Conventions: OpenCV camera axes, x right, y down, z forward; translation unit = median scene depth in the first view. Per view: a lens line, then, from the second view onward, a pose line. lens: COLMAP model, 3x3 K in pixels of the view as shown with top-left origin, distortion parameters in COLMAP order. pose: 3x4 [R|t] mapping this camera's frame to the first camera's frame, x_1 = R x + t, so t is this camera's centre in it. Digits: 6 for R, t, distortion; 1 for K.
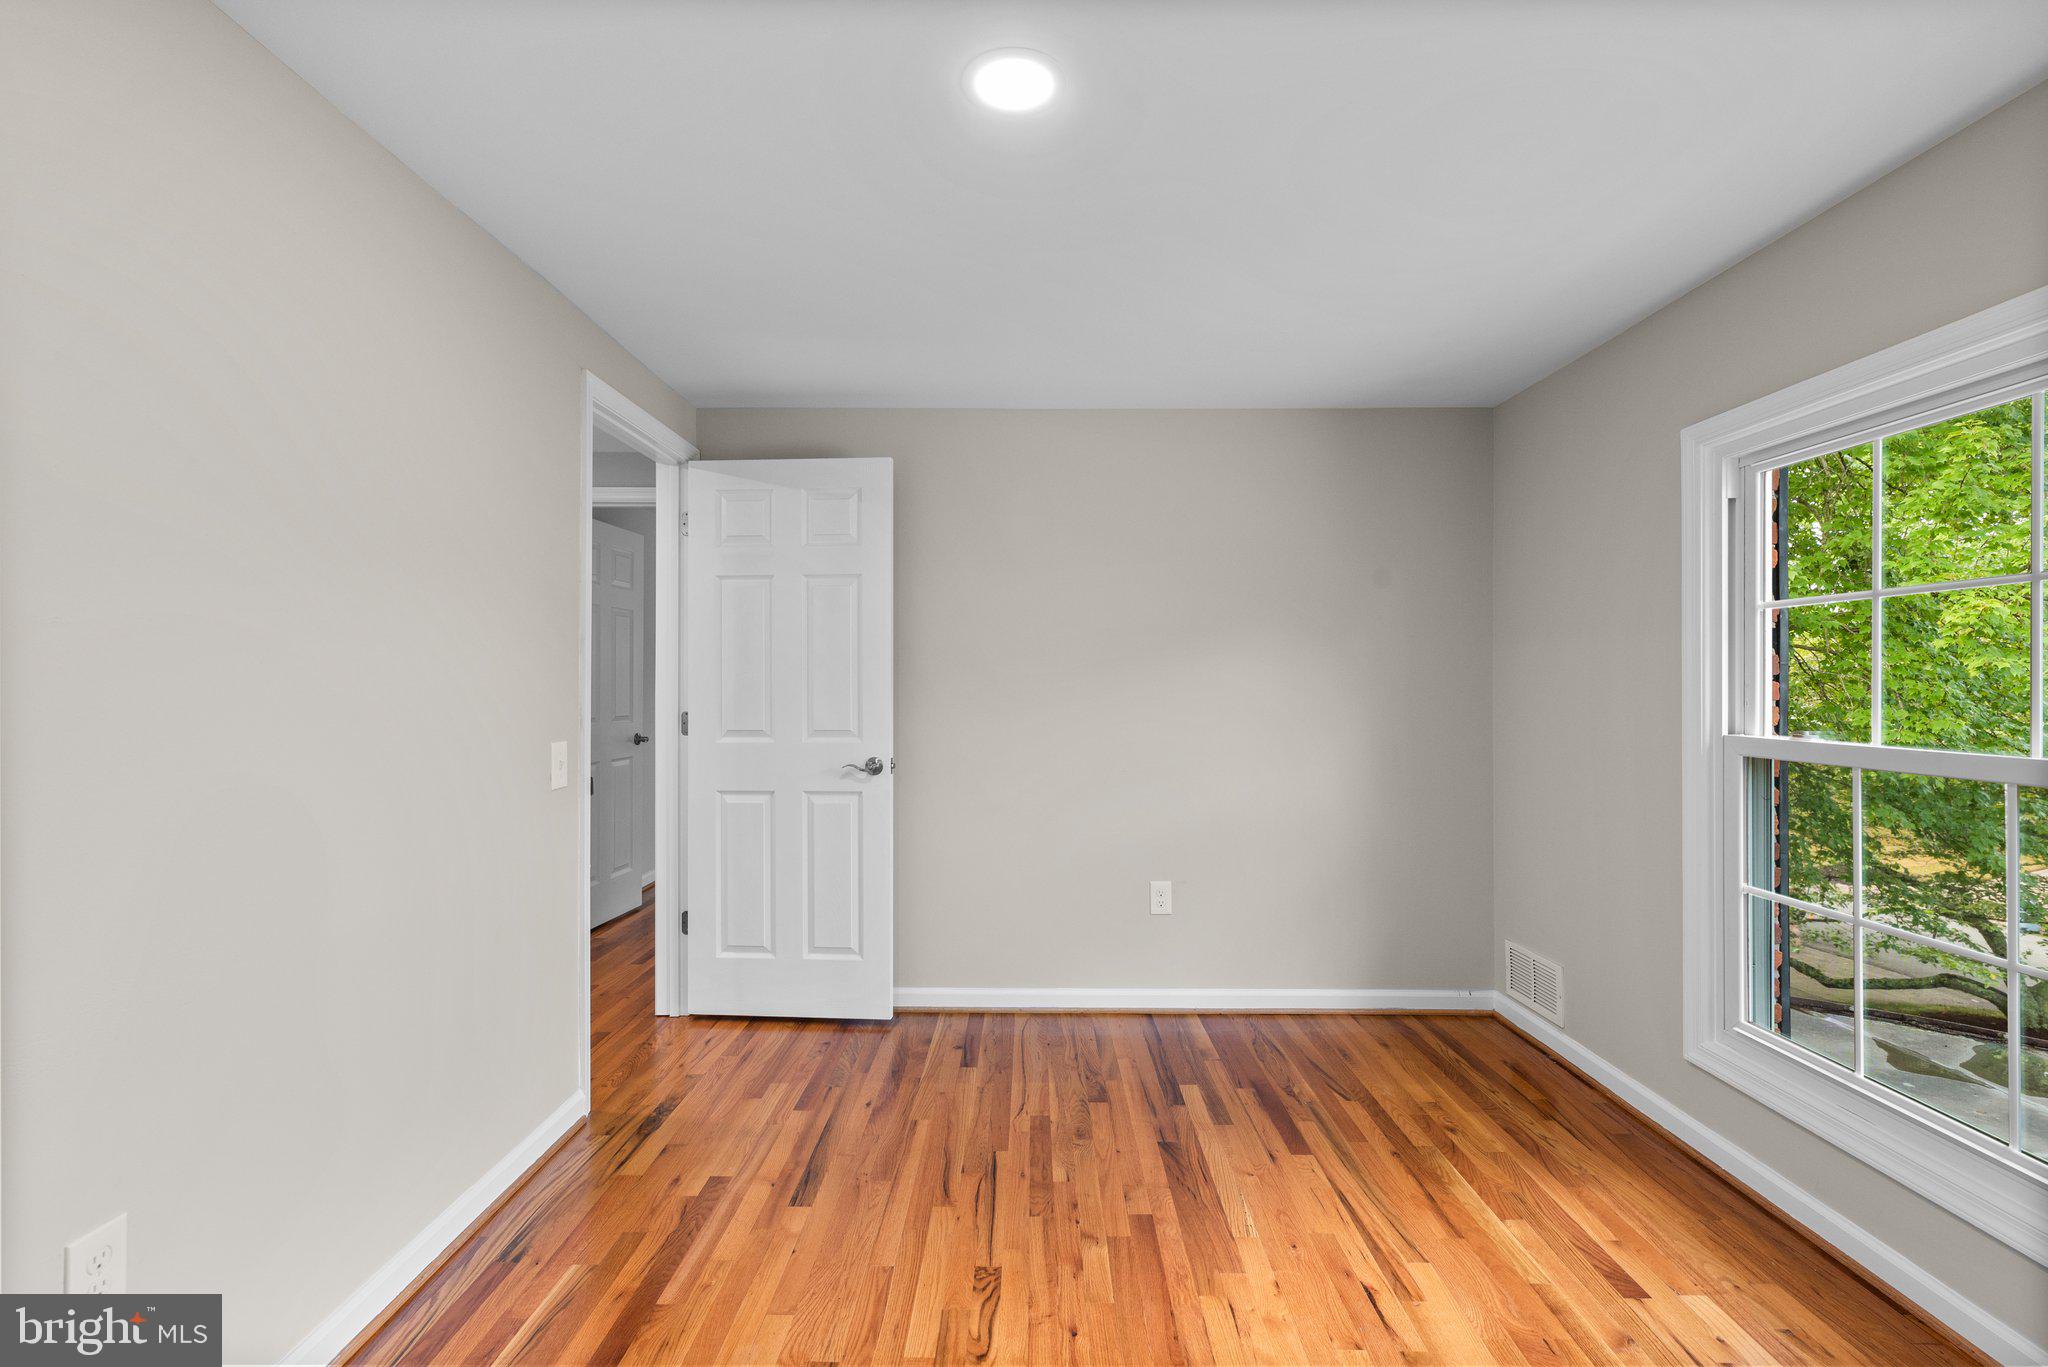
lens RADIAL K [[917.5, 0, 1025.9], [0, 917.5, 680.7], [0, 0, 1]] dist [0.000385, 0.000122]
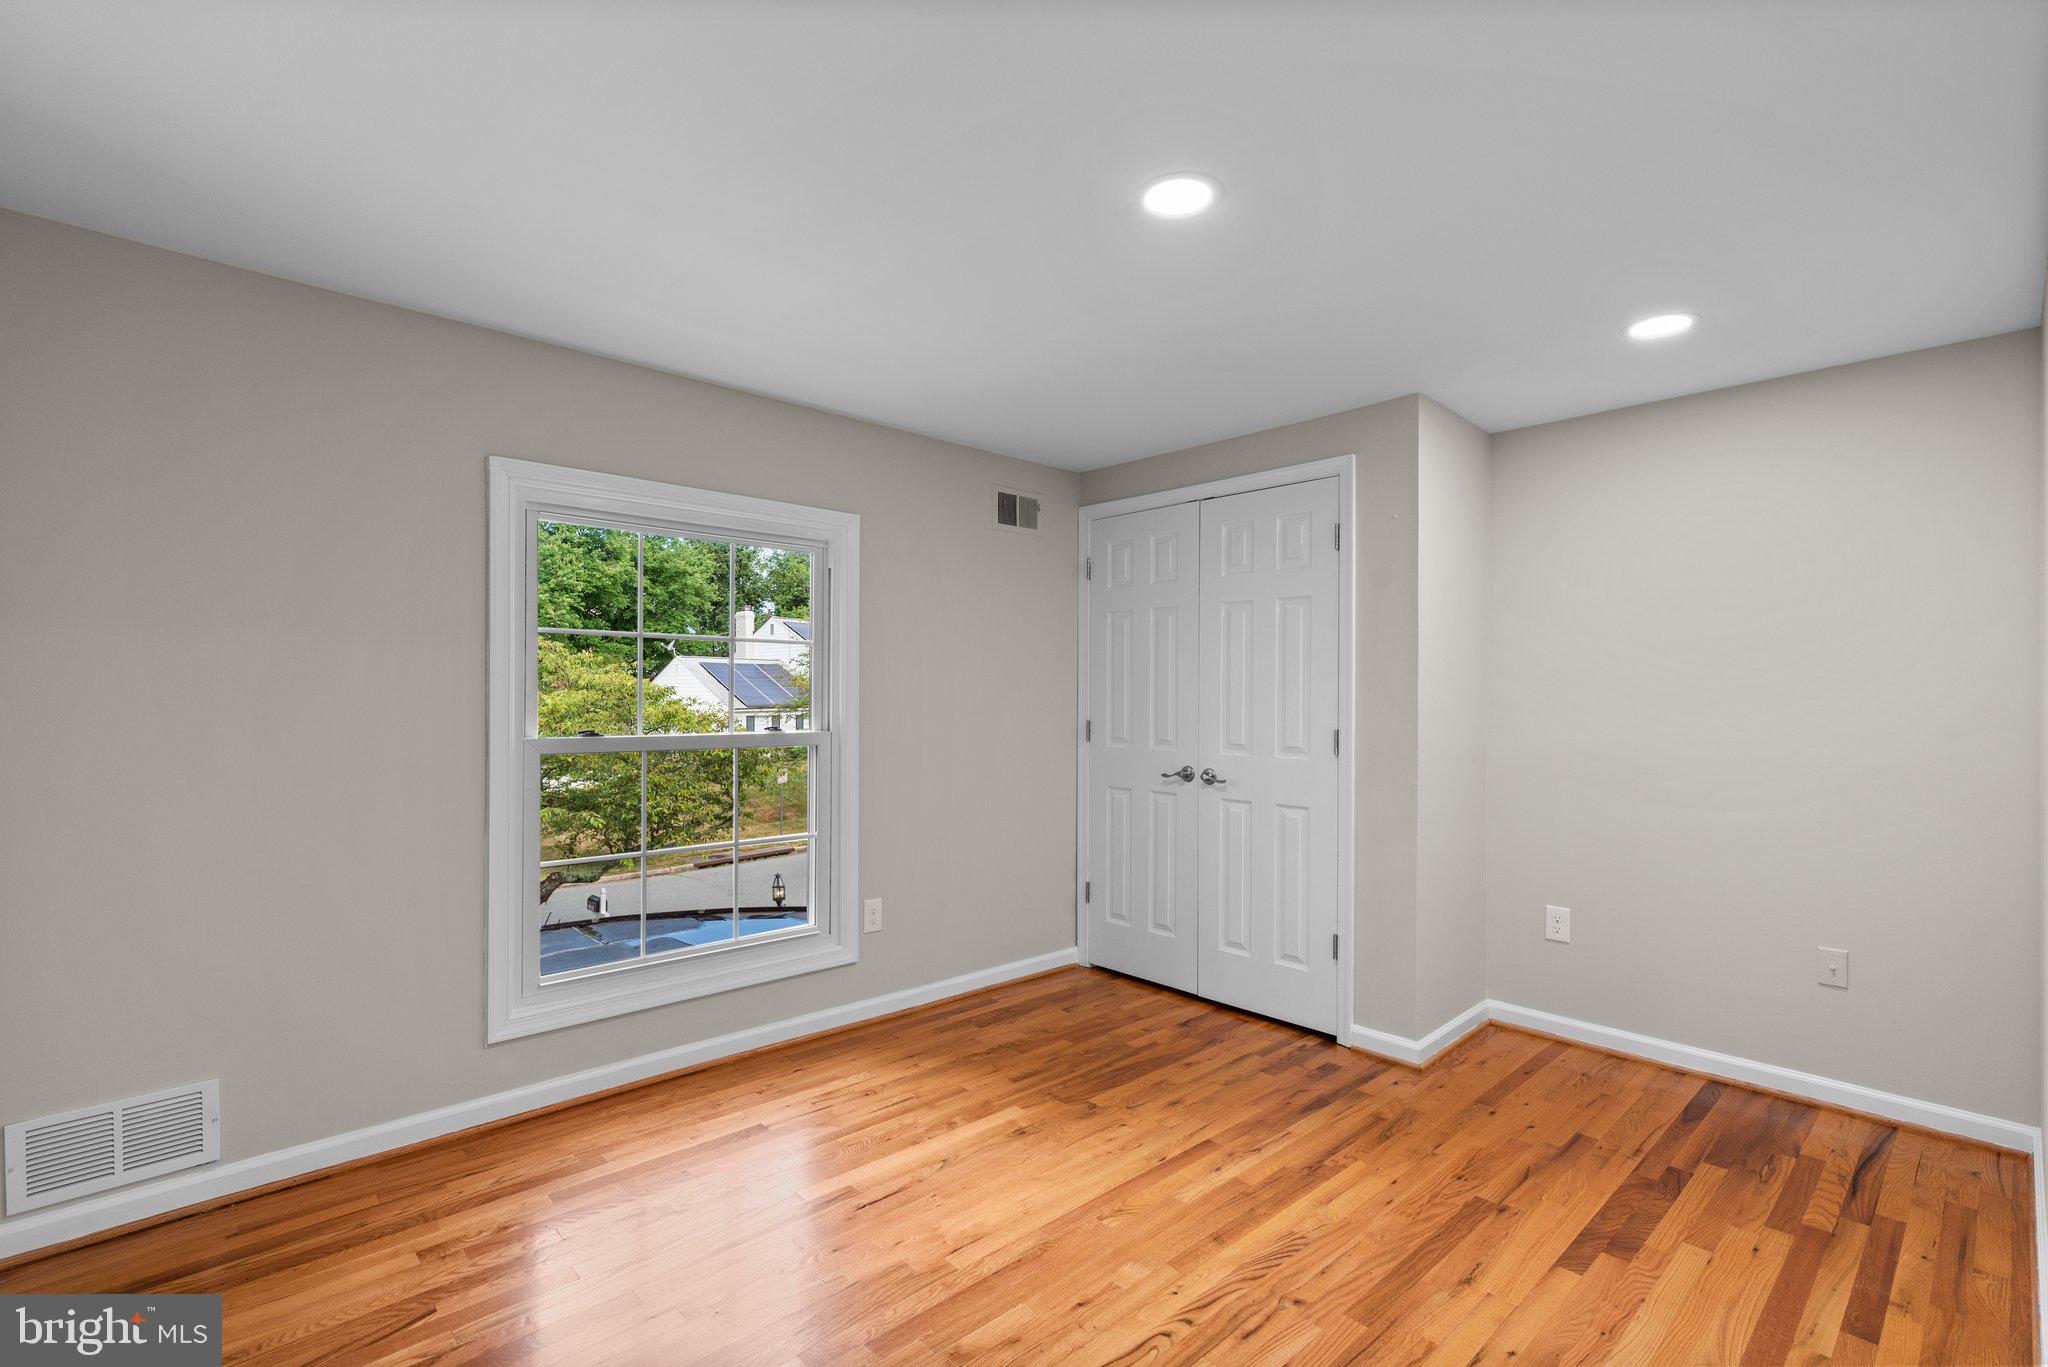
lens RADIAL K [[917.5, 0, 1030.2], [0, 917.5, 677.5], [0, 0, 1]] dist [0.000385, 0.000122]
pose [[-0.684893, 0.007973, 0.728600, -0.476303], [-0.002968, 0.999901, -0.013732, -0.000774], [-0.728637, -0.011567, -0.684802, 1.230008]]
